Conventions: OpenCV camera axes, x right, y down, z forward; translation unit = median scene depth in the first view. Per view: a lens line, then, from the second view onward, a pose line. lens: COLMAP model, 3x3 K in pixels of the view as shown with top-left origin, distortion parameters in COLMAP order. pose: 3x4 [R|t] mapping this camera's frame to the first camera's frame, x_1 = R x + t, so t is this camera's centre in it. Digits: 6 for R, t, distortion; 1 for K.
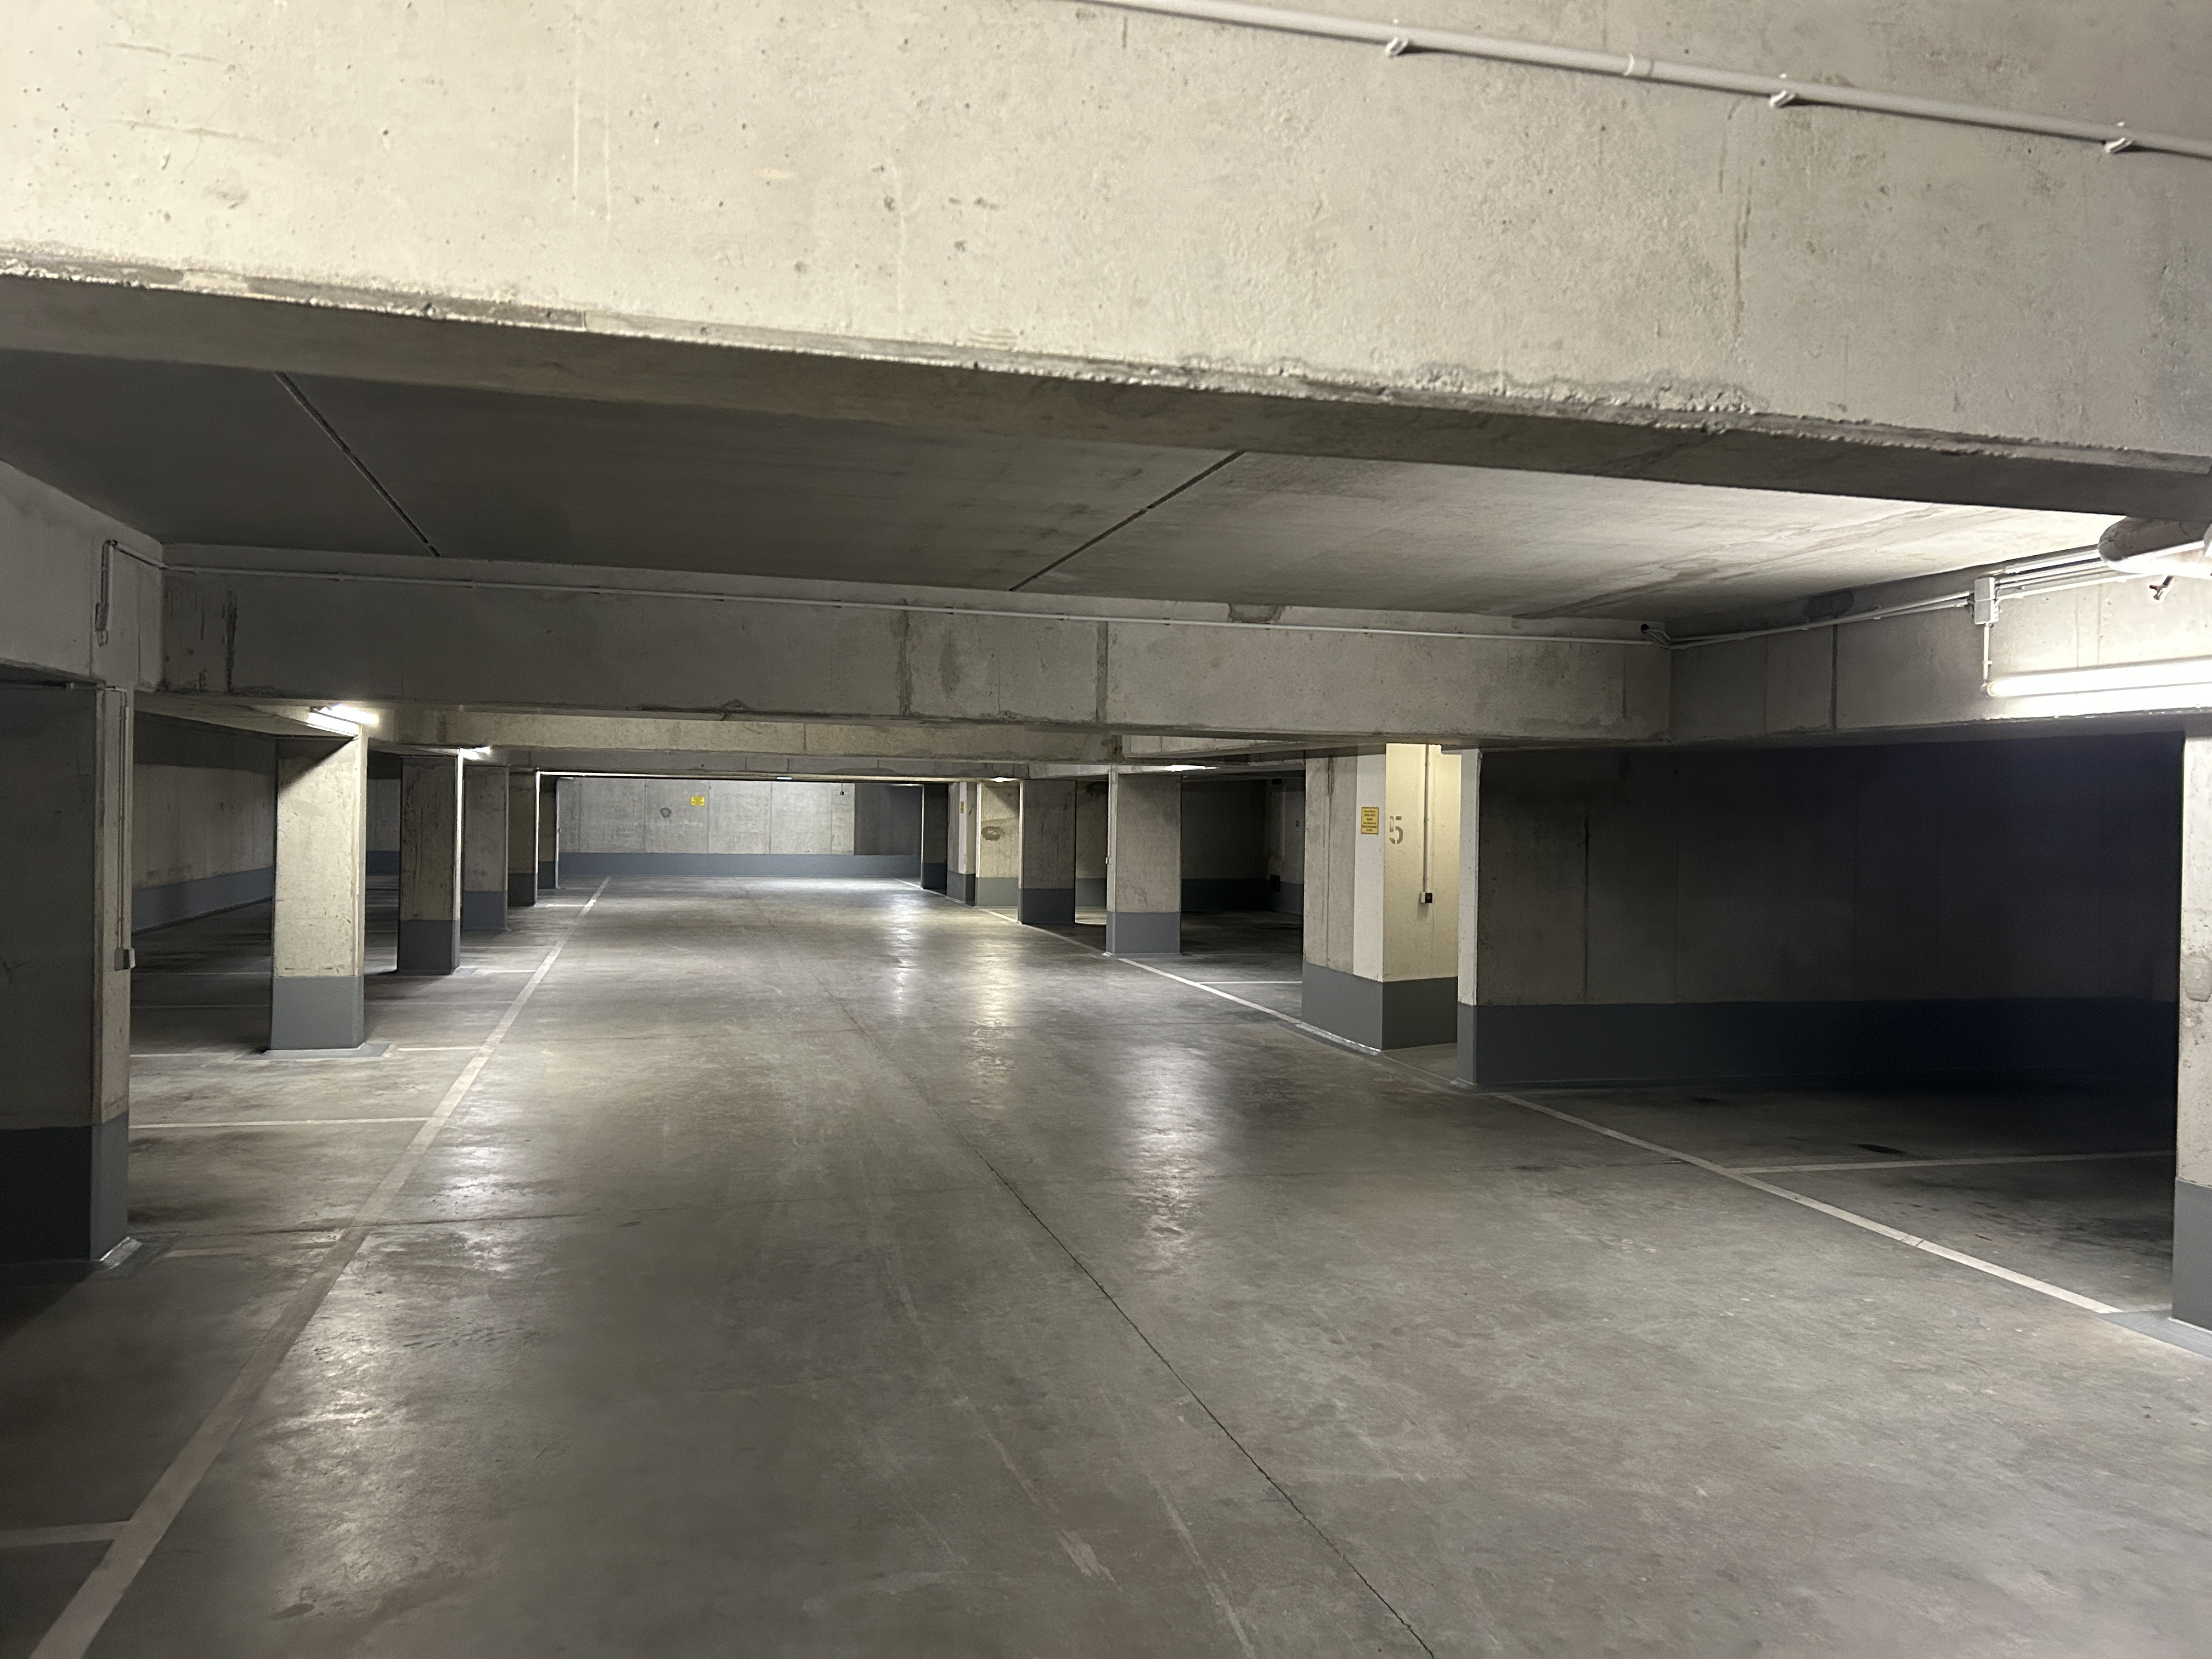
lens RADIAL K [[1645.4, 0, 1083.4], [0, 1645.4, 834.5], [0, 0, 1]] dist [0.077766, -0.087886]
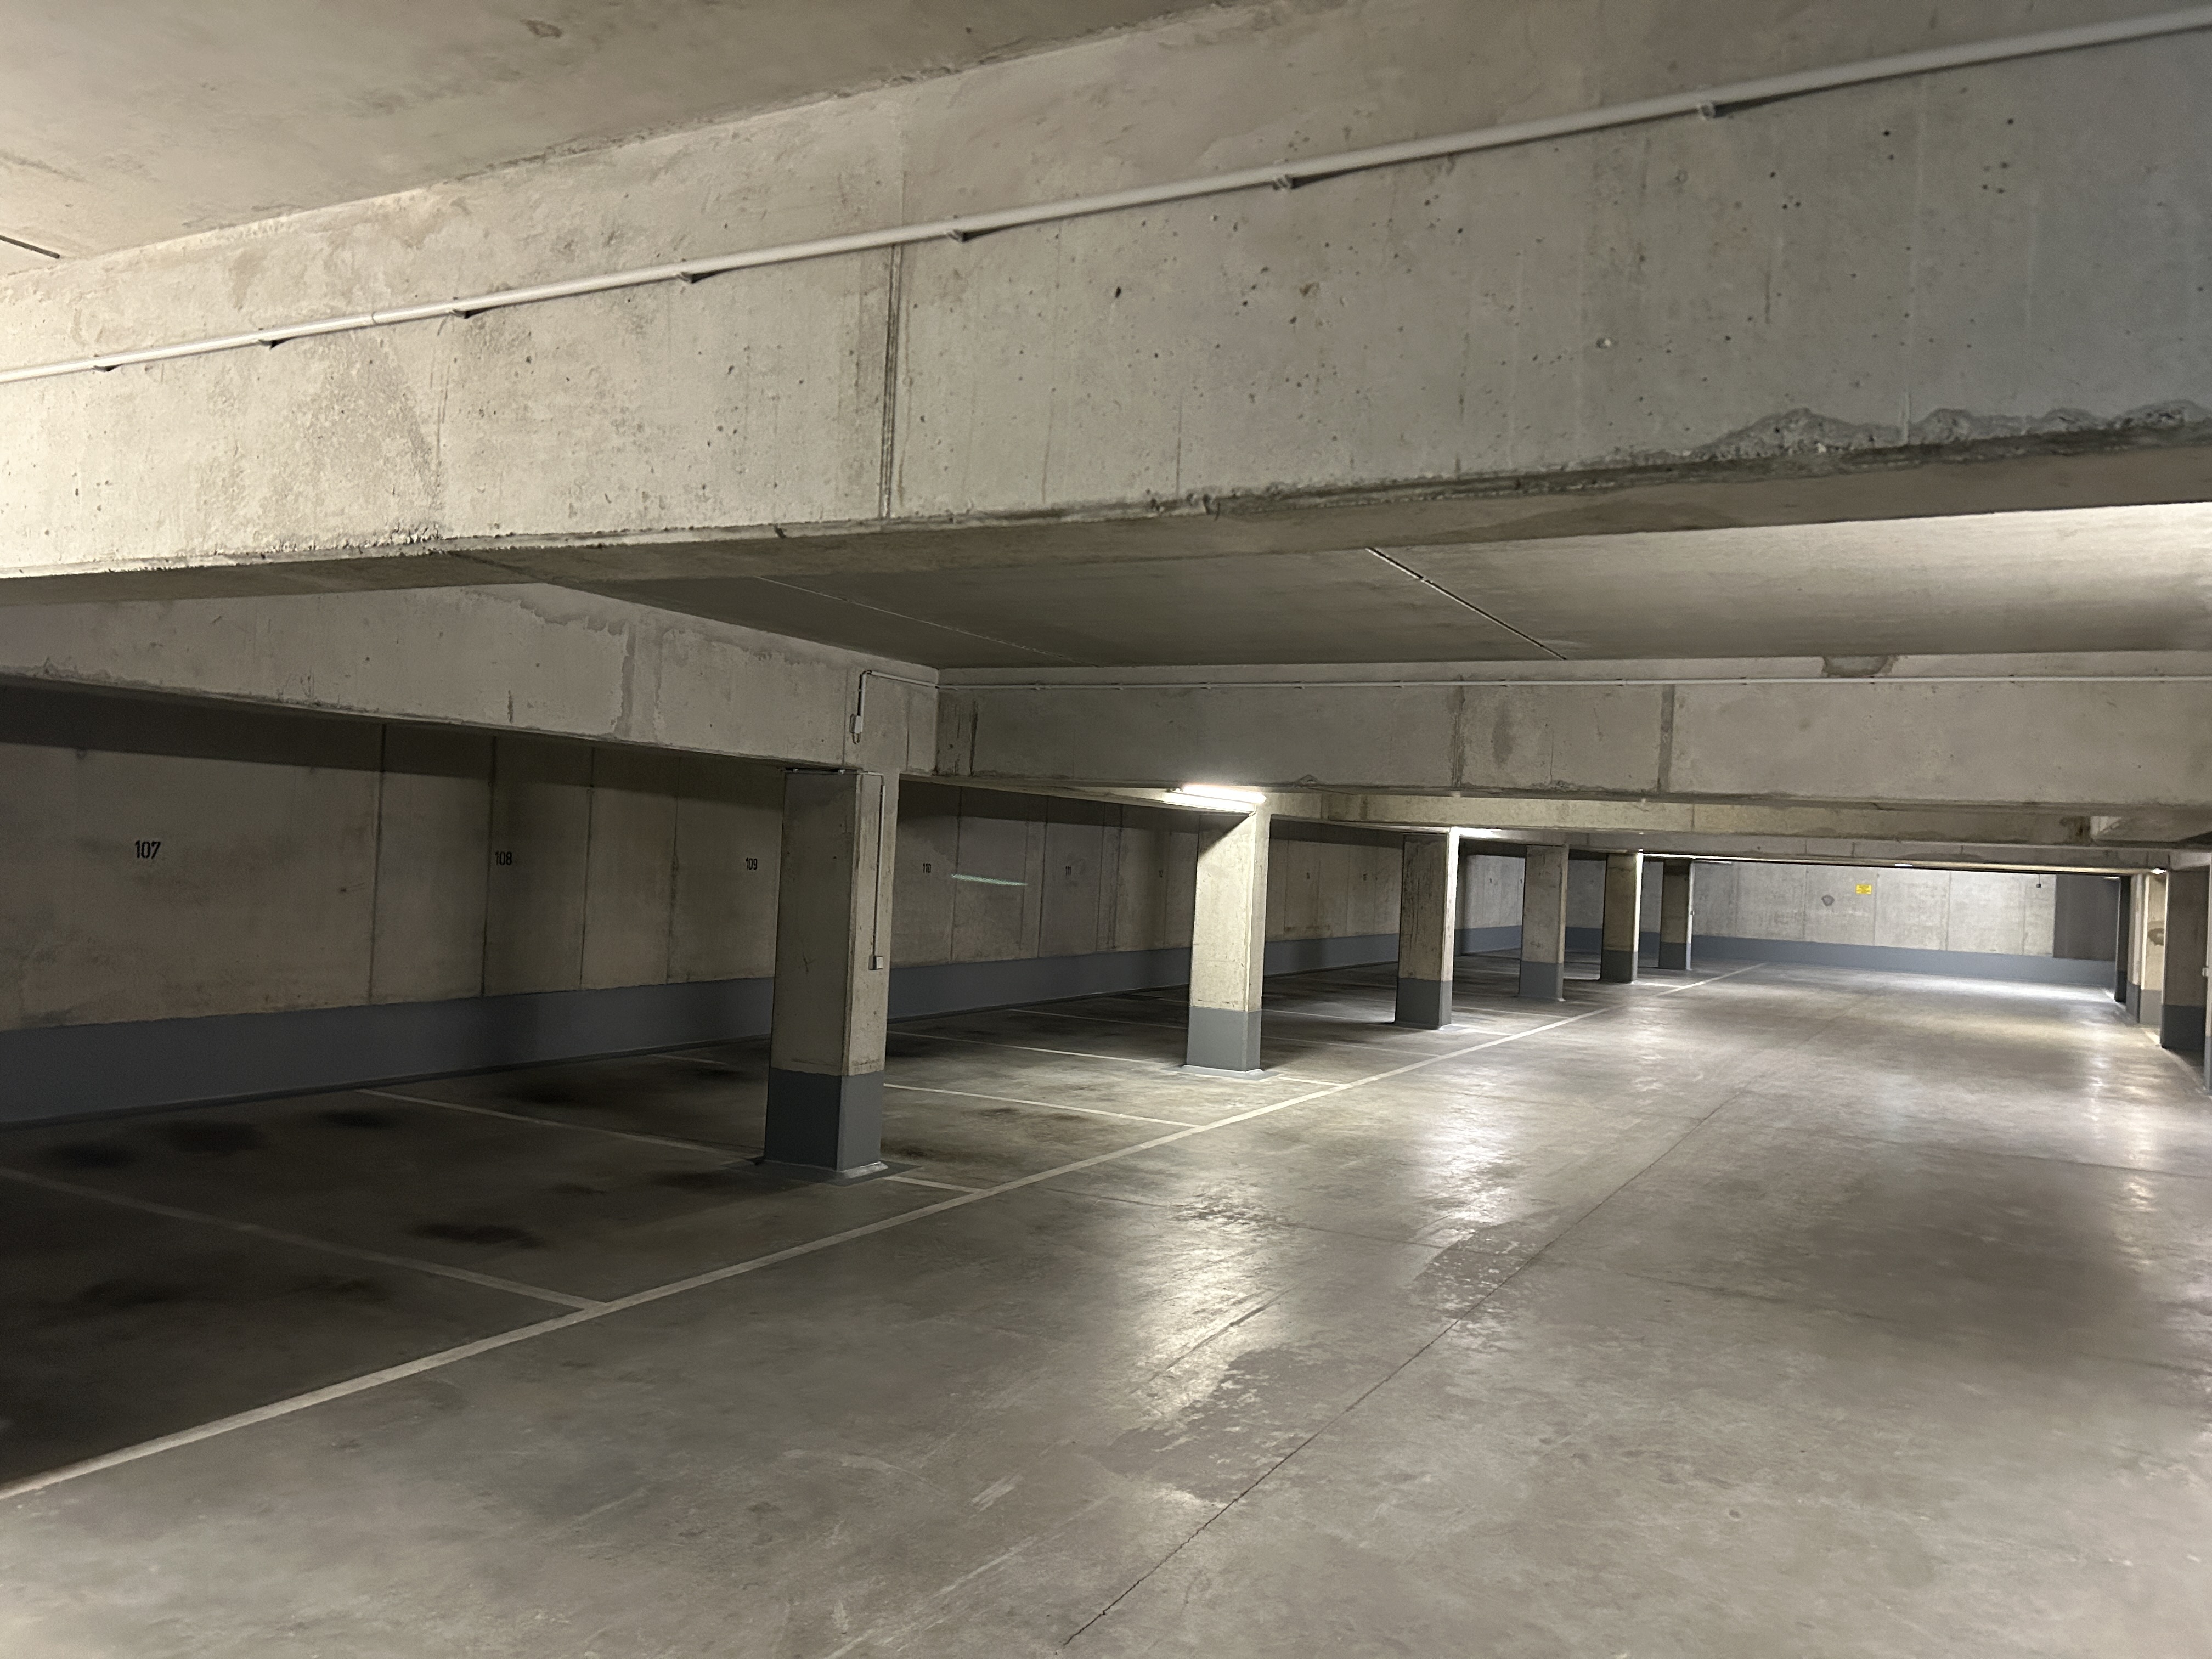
lens RADIAL K [[1630.5, 0, 1109.3], [0, 1630.5, 843.8], [0, 0, 1]] dist [0.071983, -0.063992]
pose [[0.733678, 0.013292, -0.679367, 0.435131], [-0.045343, 0.998538, -0.029431, 0.004620], [0.677983, 0.052398, 0.733208, 0.093155]]
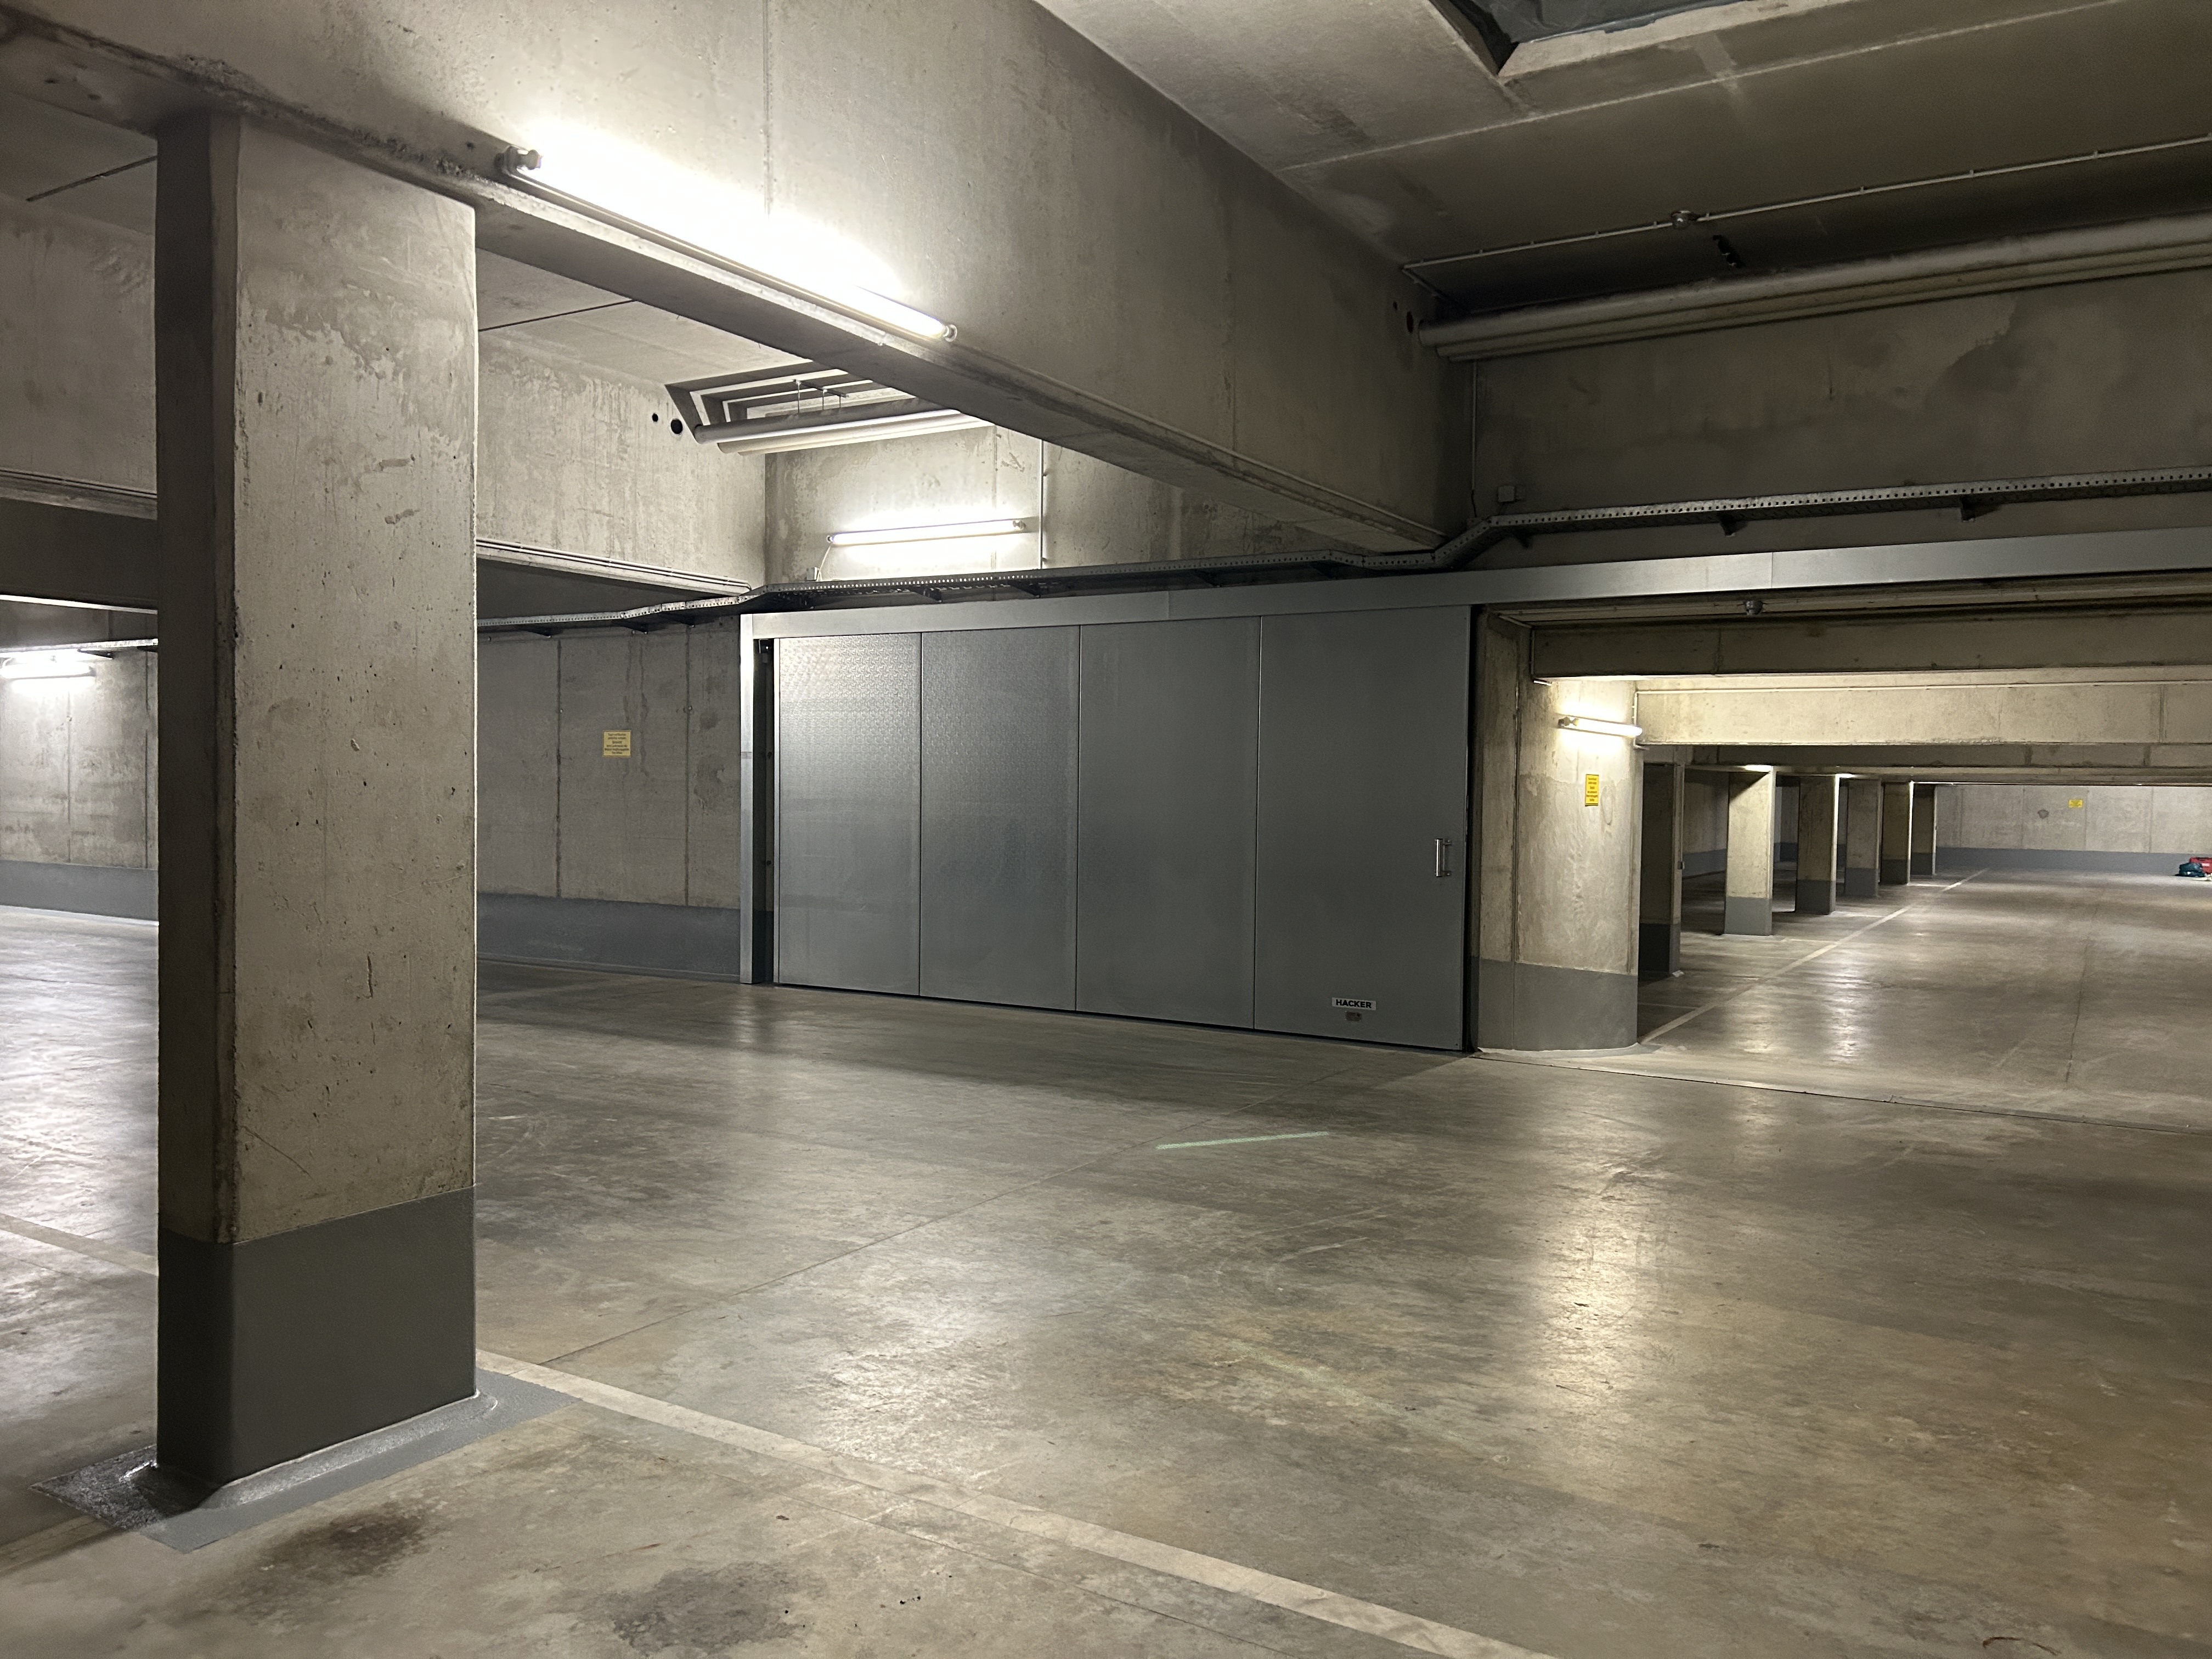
lens RADIAL K [[1684.7, 0, 1101.4], [0, 1684.7, 837.2], [0, 0, 1]] dist [0.029025, 0.001395]
pose [[0.701846, 0.013598, -0.712199, 0.599505], [-0.013400, 0.999893, 0.005885, 0.021706], [0.712202, 0.005413, 0.701953, -1.331370]]
